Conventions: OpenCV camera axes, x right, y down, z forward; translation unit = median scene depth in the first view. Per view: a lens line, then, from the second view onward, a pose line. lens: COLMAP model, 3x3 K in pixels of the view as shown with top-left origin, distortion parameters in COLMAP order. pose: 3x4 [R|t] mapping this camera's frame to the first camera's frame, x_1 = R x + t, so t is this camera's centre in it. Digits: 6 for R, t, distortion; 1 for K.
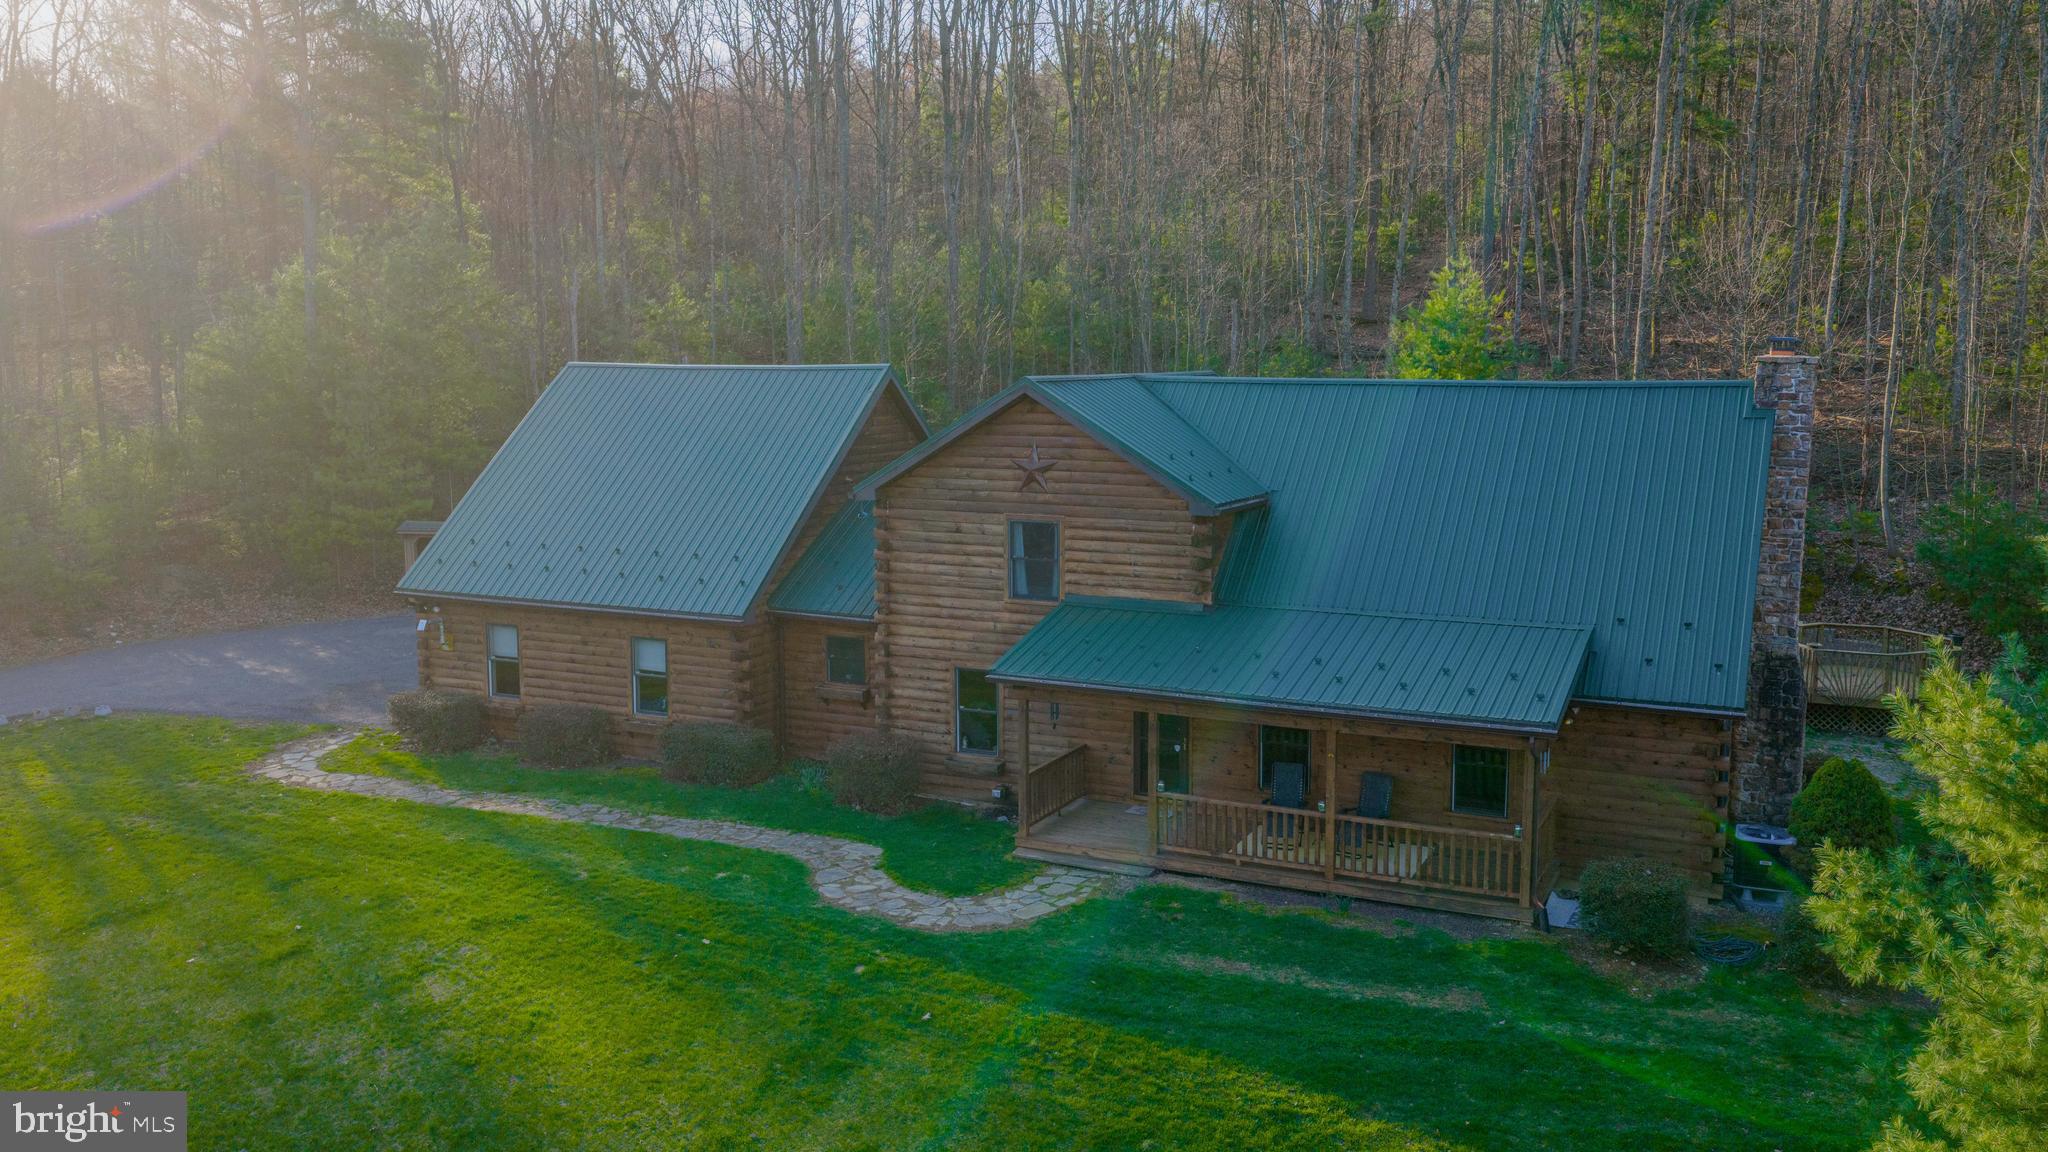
lens RADIAL K [[1700.5, 0, 1024.6], [0, 1700.5, 583.0], [0, 0, 1]] dist [0.029149, -0.054506]
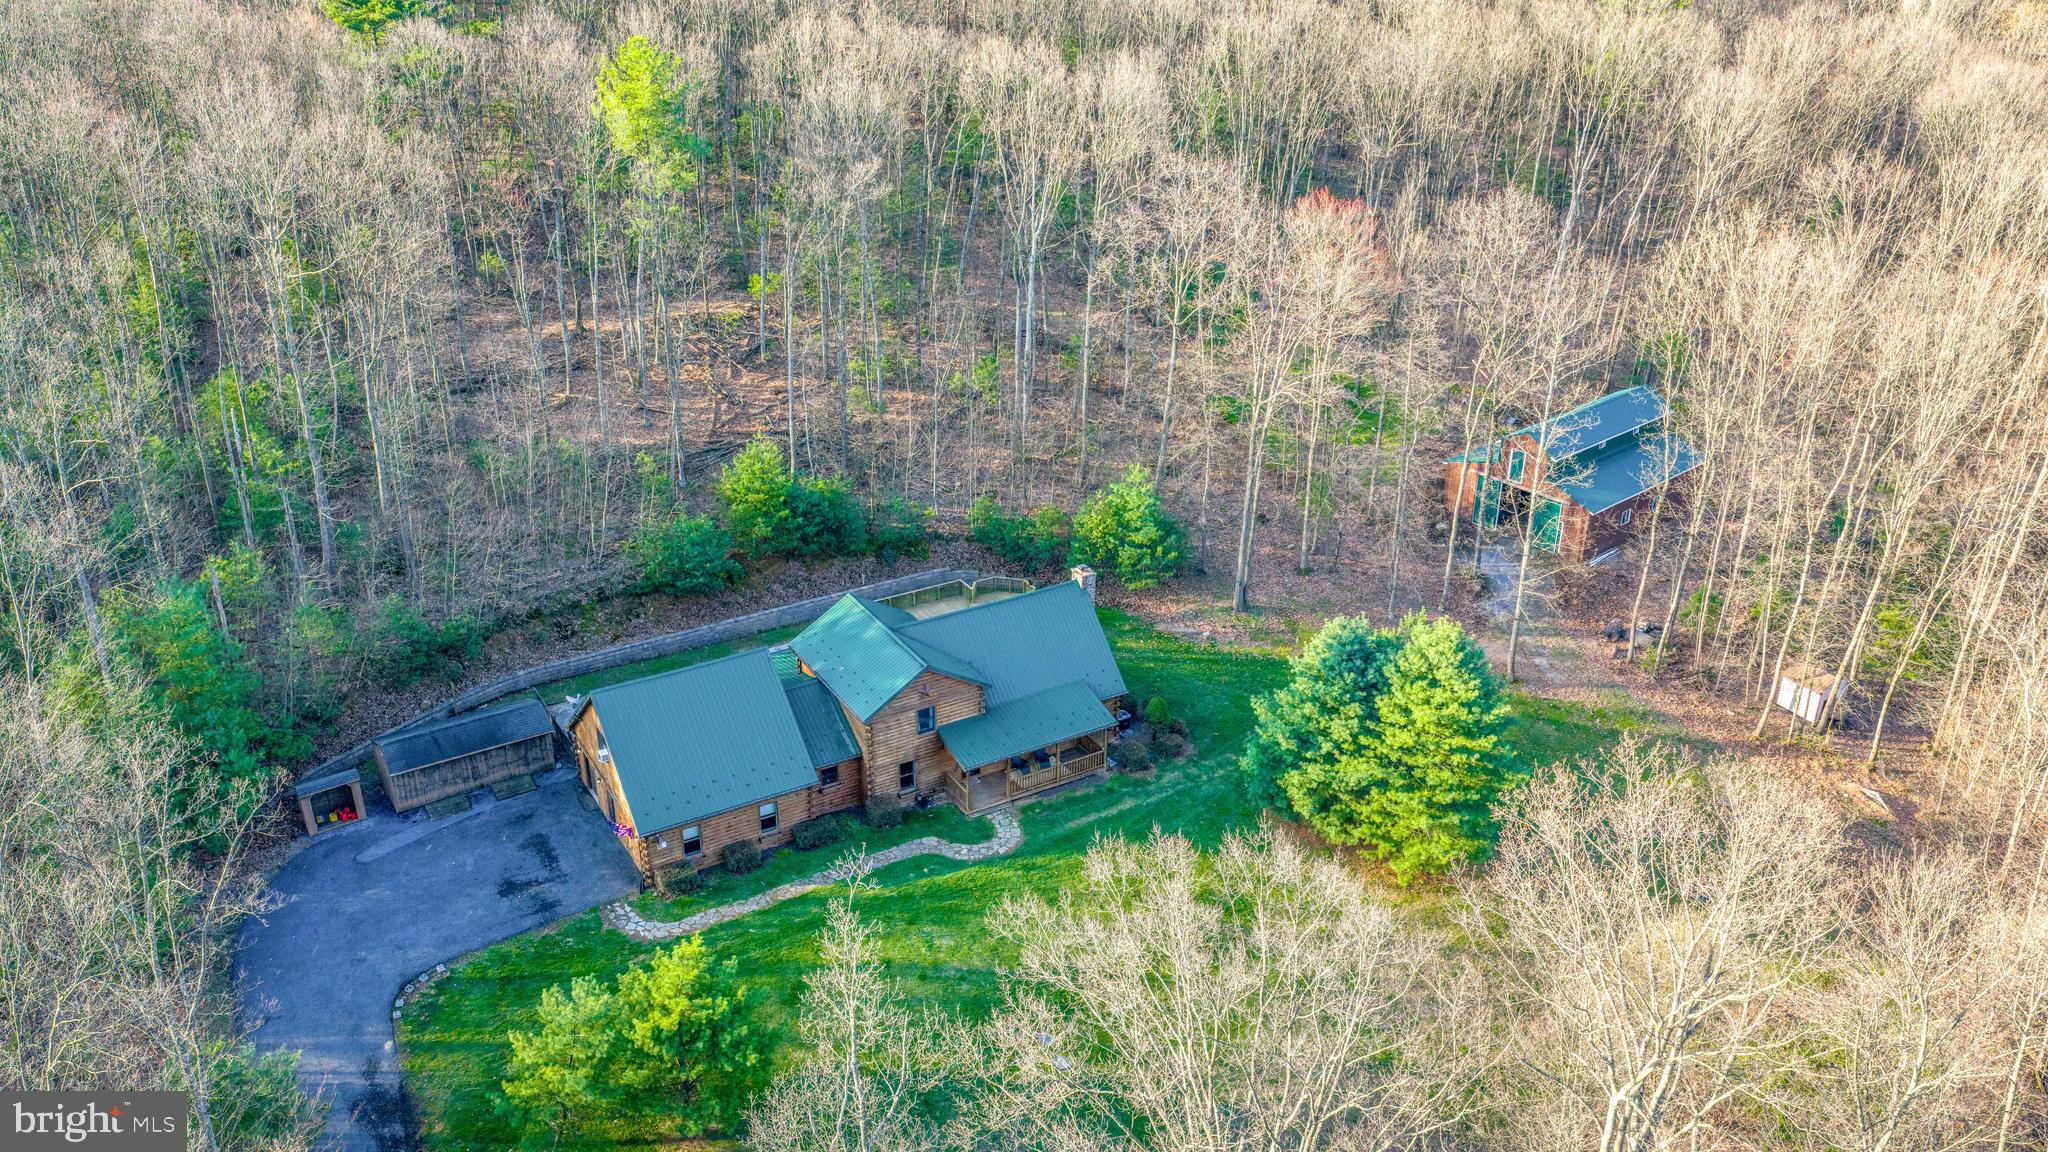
lens RADIAL K [[1700.5, 0, 1021.9], [0, 1700.5, 569.2], [0, 0, 1]] dist [0.029149, -0.054506]
pose [[0.556132, -0.353898, 0.751979, -2.153741], [0.122053, 0.929775, 0.347308, -1.340381], [-0.822083, -0.101368, 0.560272, -0.752791]]
